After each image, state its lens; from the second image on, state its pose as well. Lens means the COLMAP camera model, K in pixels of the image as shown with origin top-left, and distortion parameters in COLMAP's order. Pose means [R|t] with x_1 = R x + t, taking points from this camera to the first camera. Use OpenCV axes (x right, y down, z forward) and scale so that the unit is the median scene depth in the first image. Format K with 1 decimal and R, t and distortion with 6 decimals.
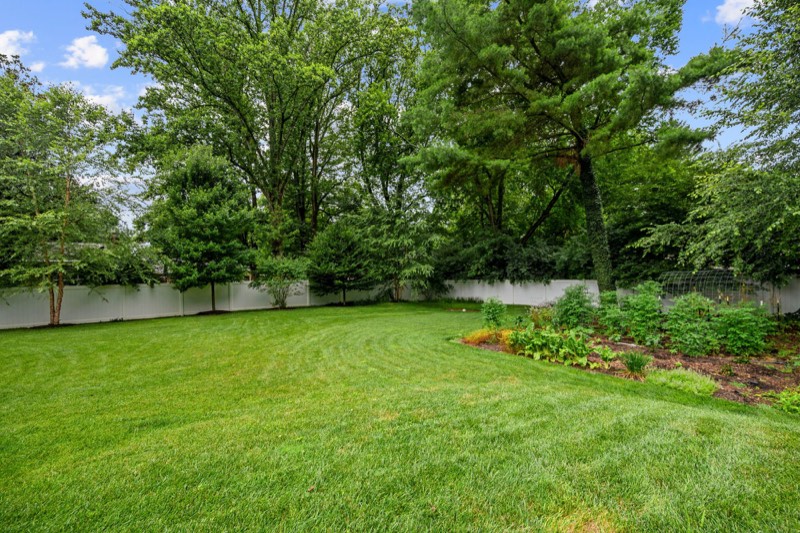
lens RADIAL K [[316.6, 0, 401.8], [0, 316.6, 269.0], [0, 0, 1]] dist [0.000033, 0.000253]
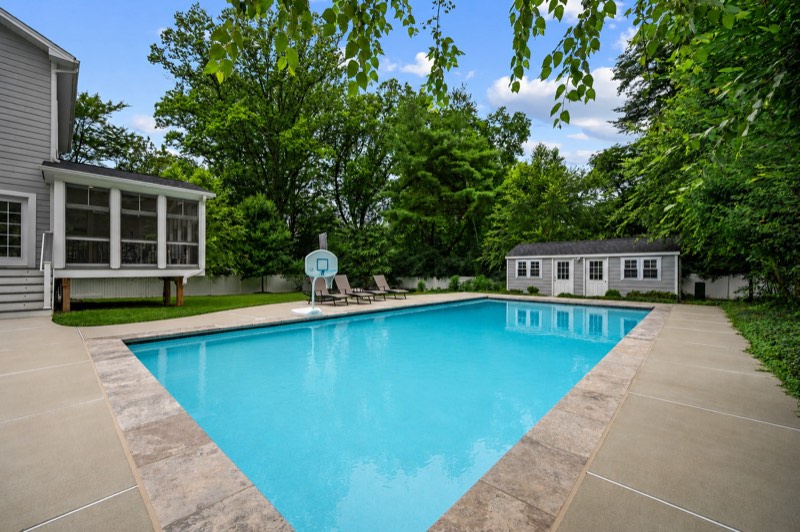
lens RADIAL K [[316.6, 0, 401.8], [0, 316.6, 268.5], [0, 0, 1]] dist [0.000033, 0.000253]
pose [[0.985040, 0.019729, 0.171195, -0.137729], [-0.018254, 0.999782, -0.010180, 0.012324], [-0.171359, 0.006903, 0.985185, -0.686390]]
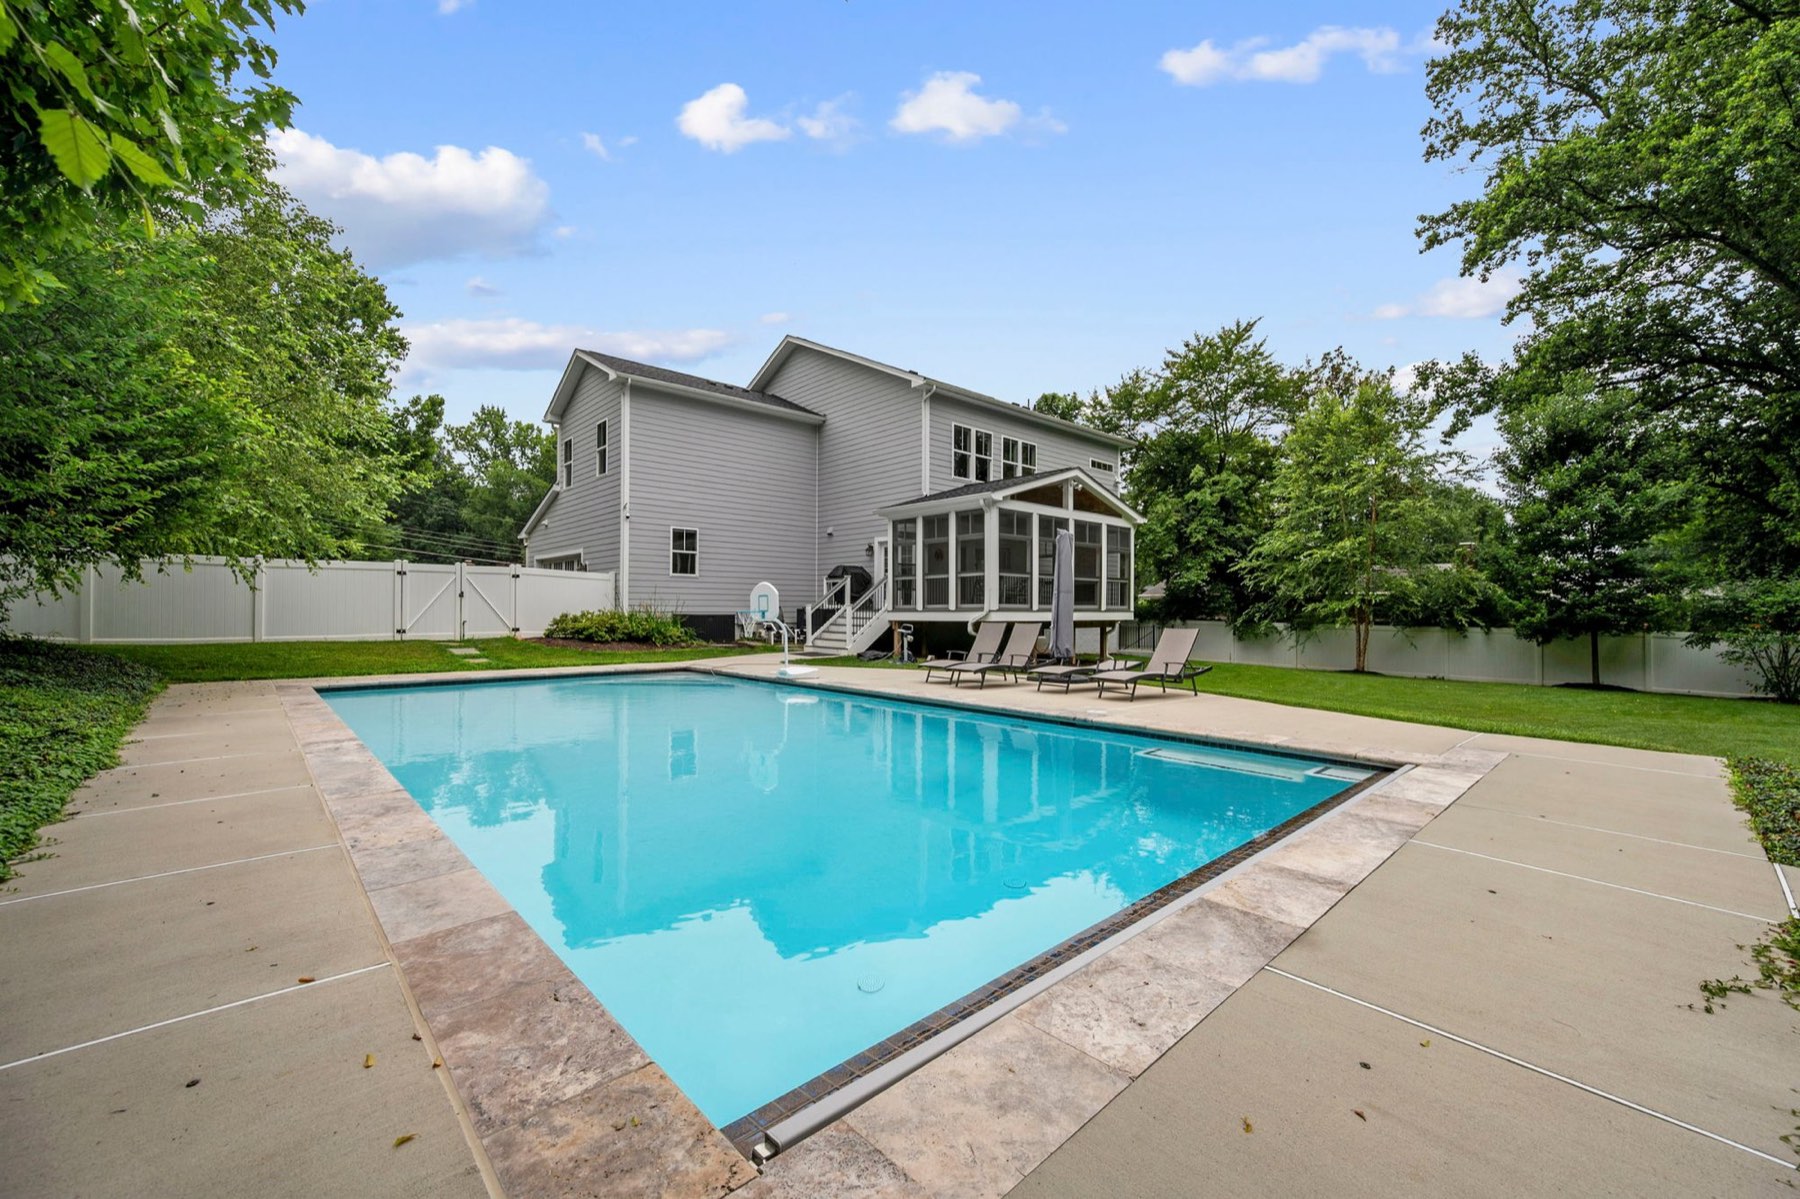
lens RADIAL K [[712.4, 0, 904.0], [0, 712.4, 605.1], [0, 0, 1]] dist [0.000033, 0.000253]
pose [[0.093299, 0.010046, -0.995587, 0.433021], [-0.010119, 0.999907, 0.009142, 0.000429], [0.995587, 0.009221, 0.093392, -0.242545]]
